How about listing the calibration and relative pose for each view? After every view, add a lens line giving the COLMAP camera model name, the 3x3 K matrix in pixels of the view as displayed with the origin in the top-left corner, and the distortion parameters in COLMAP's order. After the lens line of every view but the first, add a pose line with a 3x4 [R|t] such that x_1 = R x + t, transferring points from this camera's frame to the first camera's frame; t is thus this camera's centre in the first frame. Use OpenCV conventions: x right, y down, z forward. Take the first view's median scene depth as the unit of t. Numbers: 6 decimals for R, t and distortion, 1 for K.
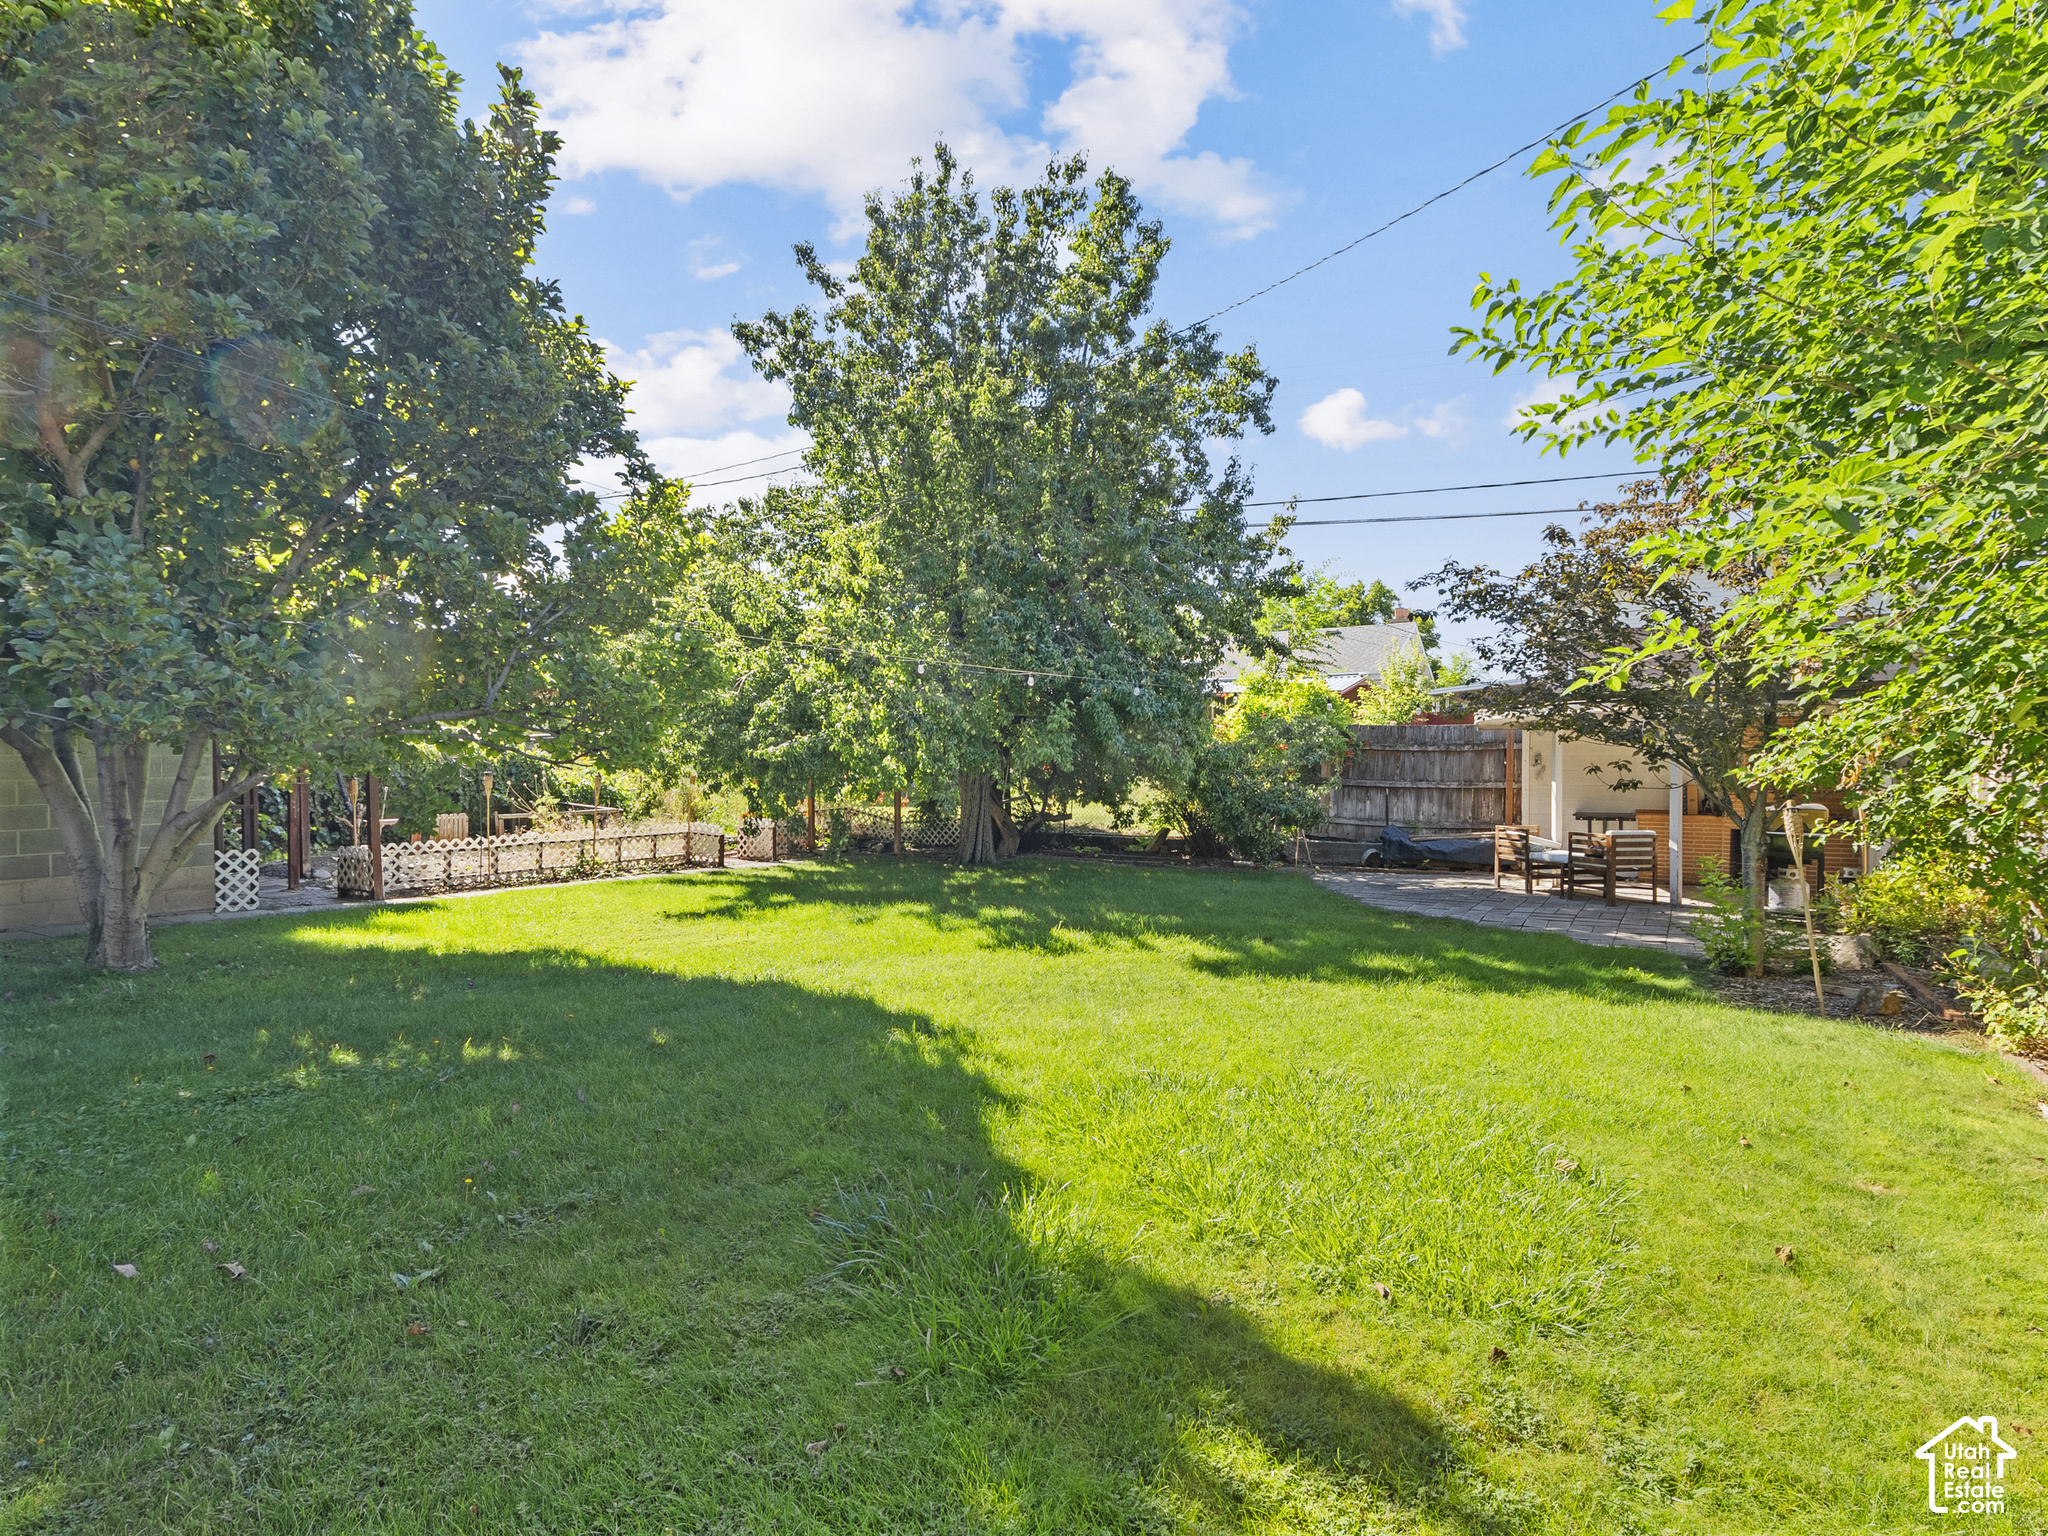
lens RADIAL K [[1048.5, 0, 1023.3], [0, 1048.5, 762.5], [0, 0, 1]] dist [-0.001857, 0.000338]
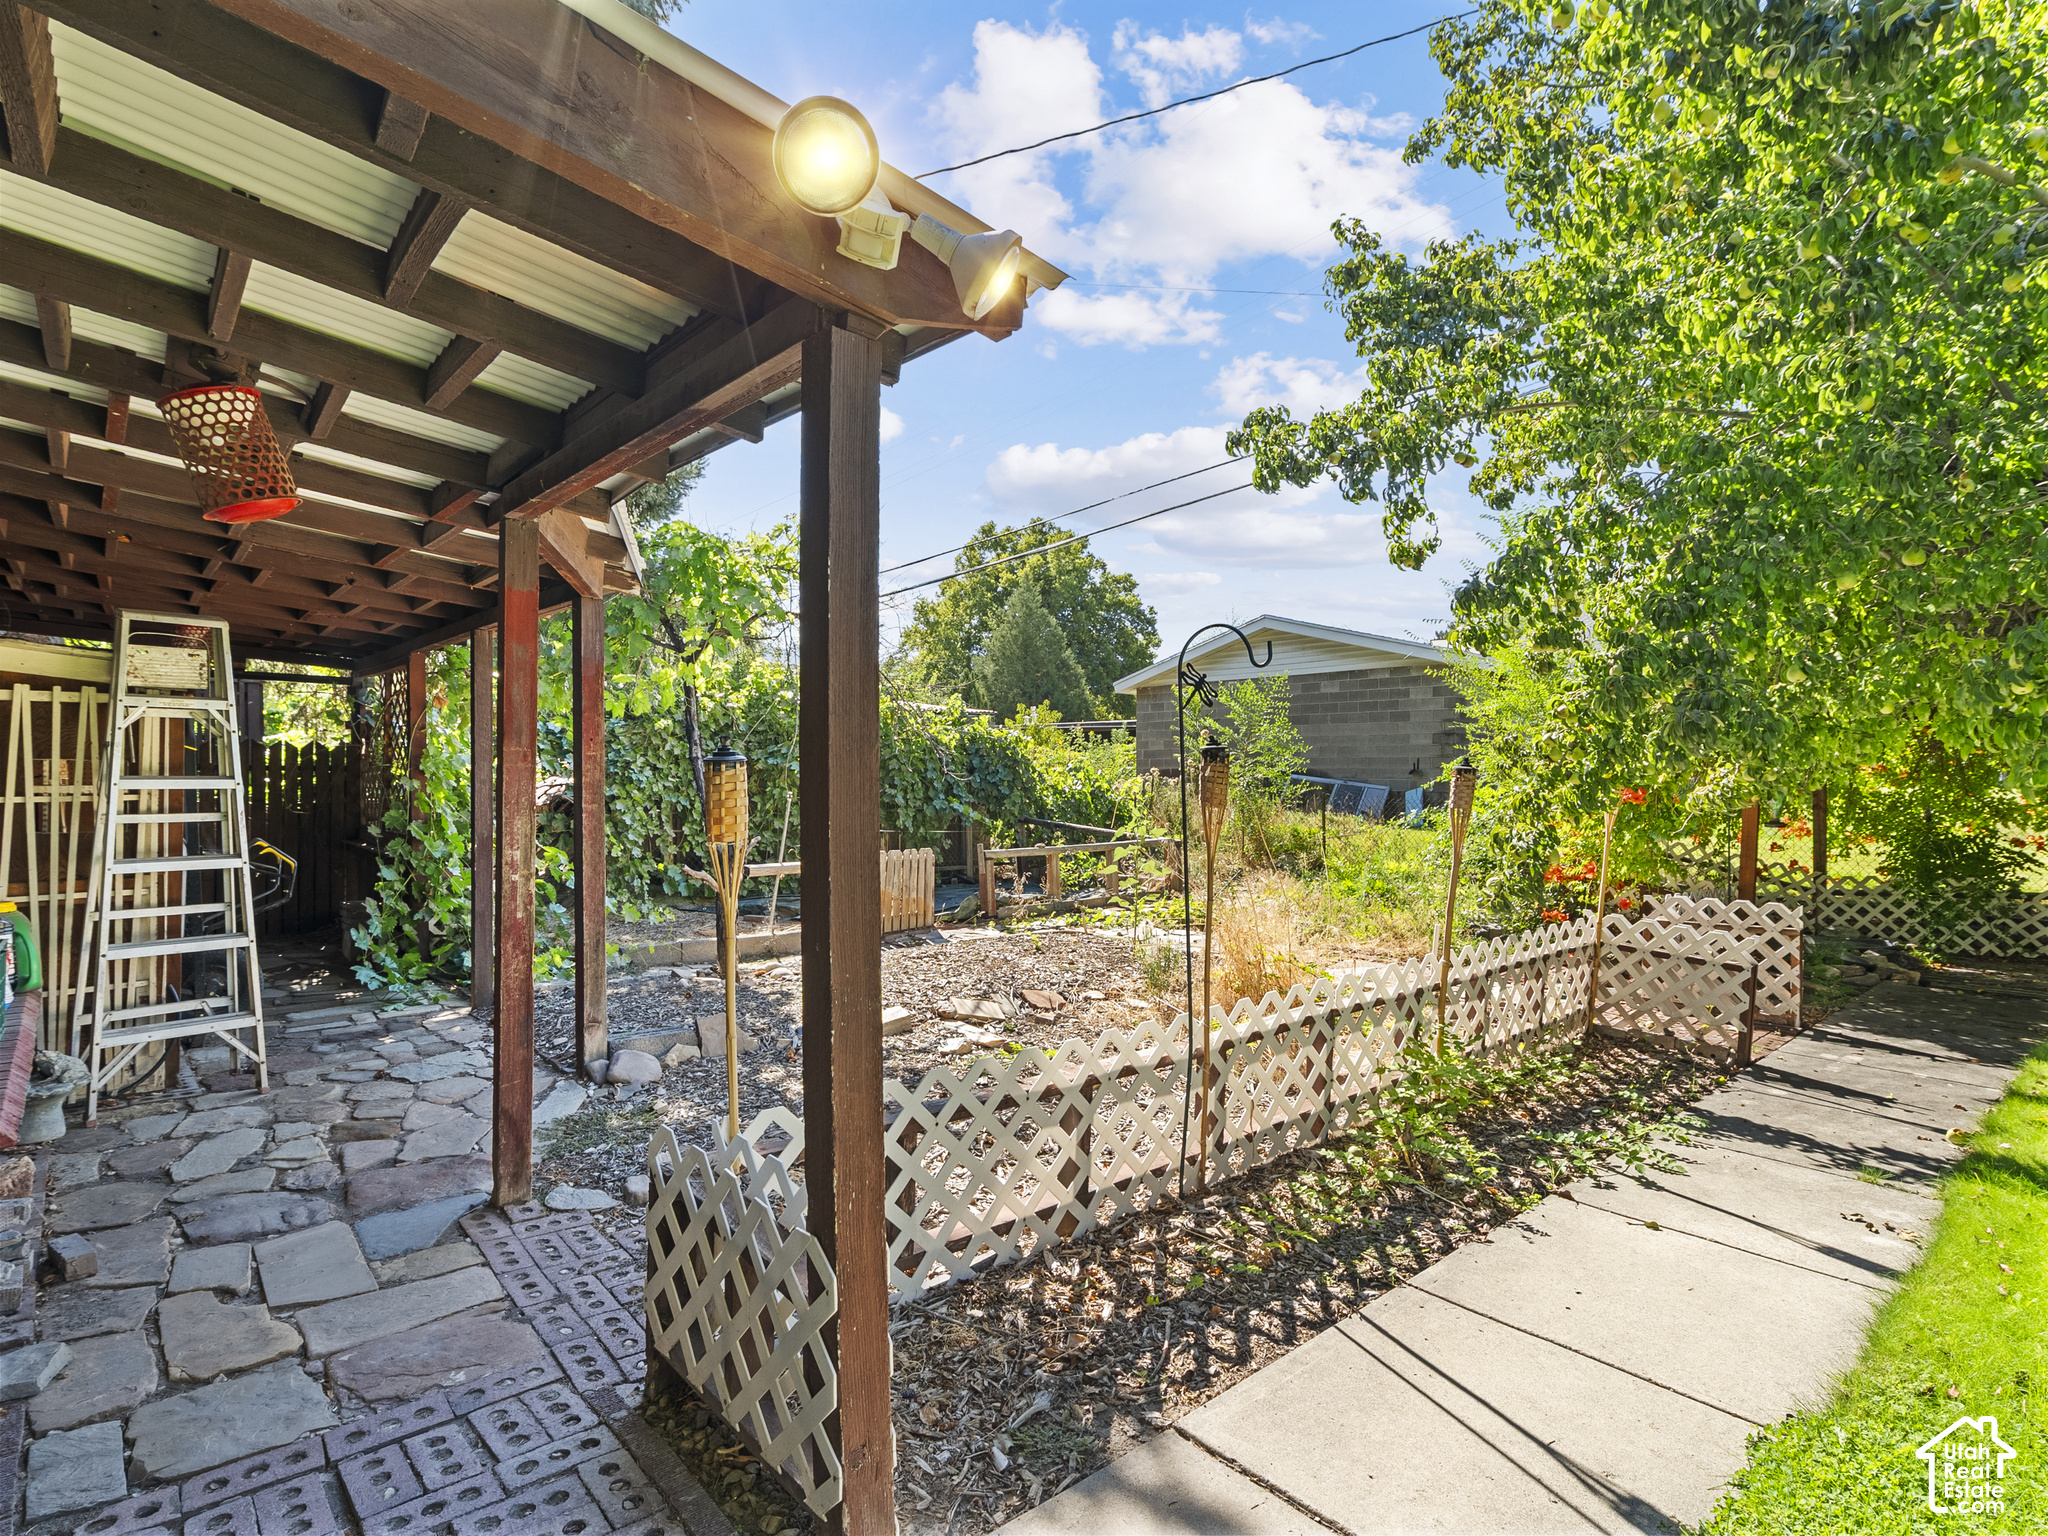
lens RADIAL K [[1048.5, 0, 1025.6], [0, 1048.5, 761.1], [0, 0, 1]] dist [-0.001857, 0.000338]
pose [[0.956459, -0.001327, -0.291863, -0.343780], [-0.001448, 0.999956, -0.009290, 0.013786], [0.291862, 0.009308, 0.956415, 0.545441]]
